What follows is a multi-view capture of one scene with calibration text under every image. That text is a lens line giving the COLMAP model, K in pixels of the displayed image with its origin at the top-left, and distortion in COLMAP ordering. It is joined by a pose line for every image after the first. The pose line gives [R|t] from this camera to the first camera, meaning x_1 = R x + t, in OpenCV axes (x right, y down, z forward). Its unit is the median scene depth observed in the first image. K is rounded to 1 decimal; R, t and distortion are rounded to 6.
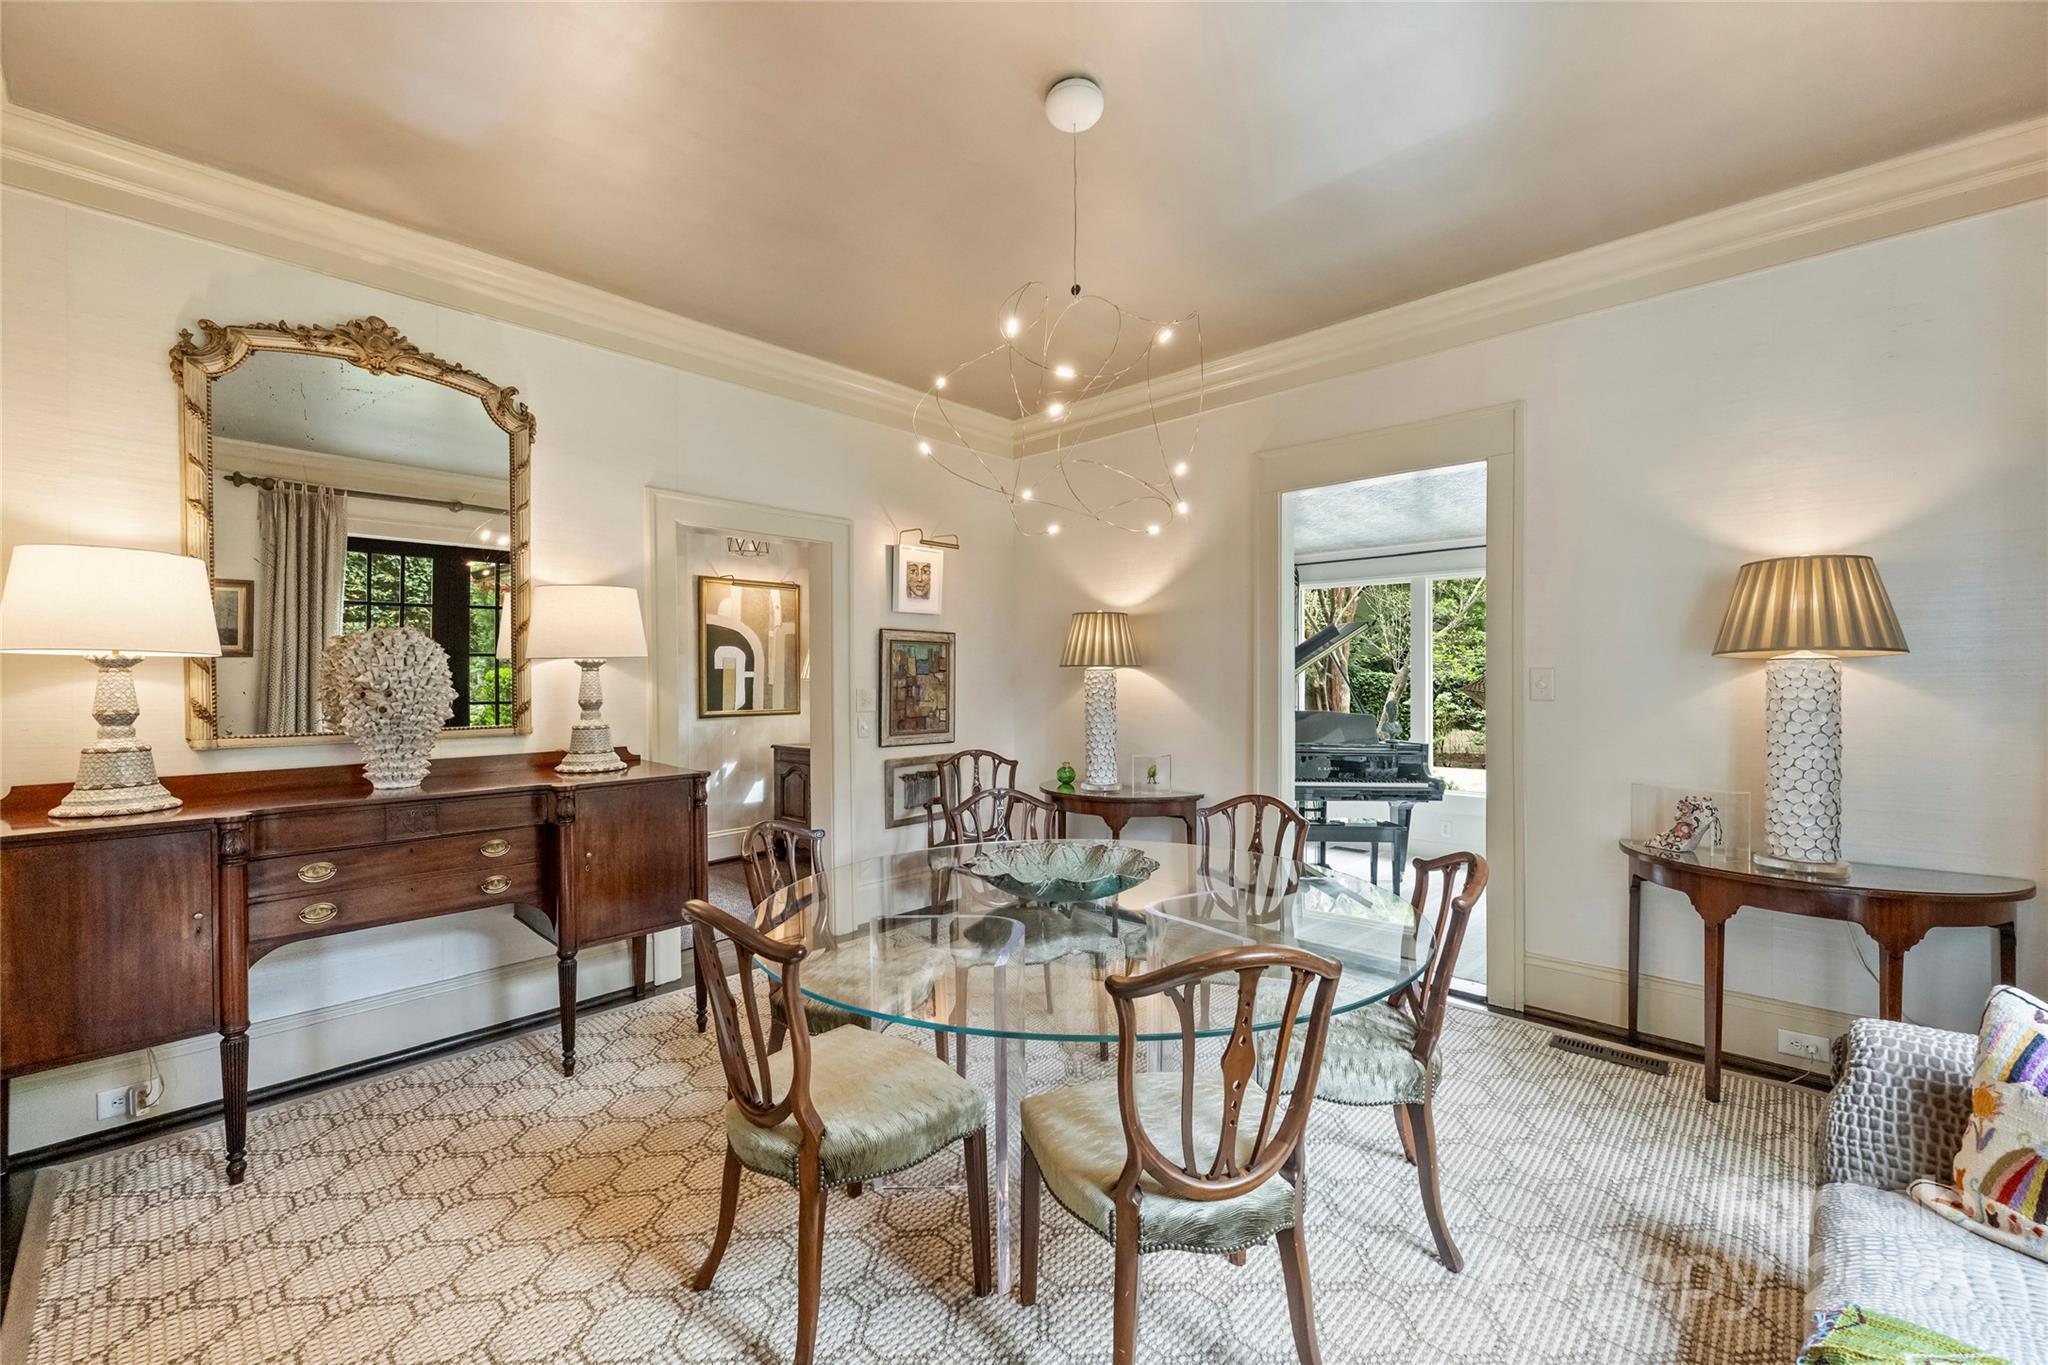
lens RADIAL K [[821.4, 0, 1025.3], [0, 821.4, 677.0], [0, 0, 1]] dist [-0.001149, 0.000707]
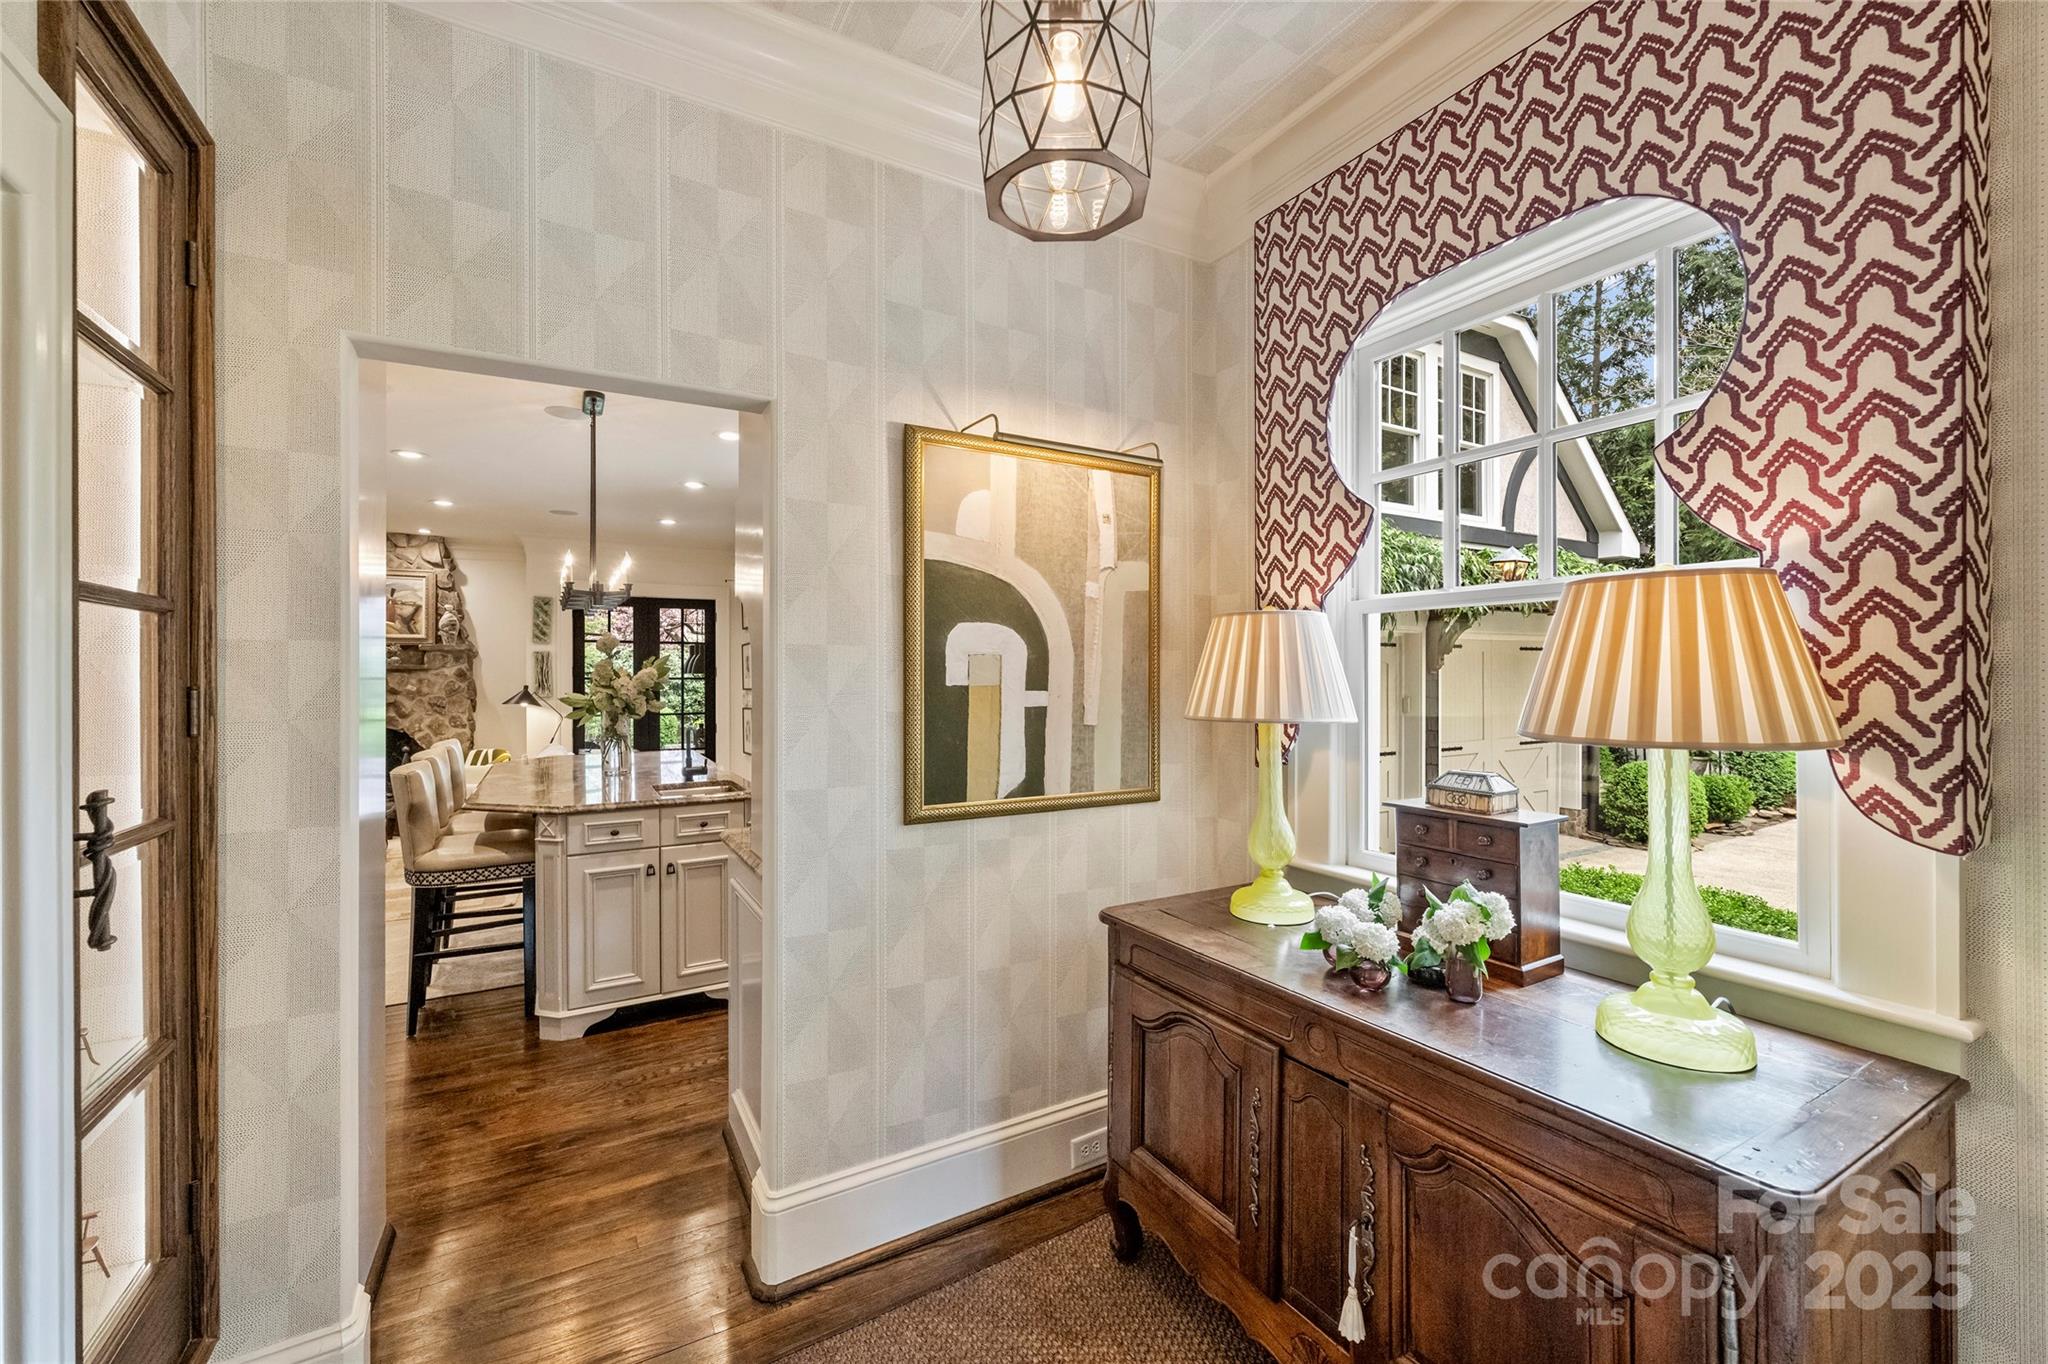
lens RADIAL K [[821.4, 0, 1021.7], [0, 821.4, 677.4], [0, 0, 1]] dist [-0.001149, 0.000707]
pose [[0.951702, -0.002450, -0.307015, -0.229263], [-0.001425, 0.999922, -0.012396, -0.008448], [0.307021, 0.012235, 0.951624, 0.648193]]
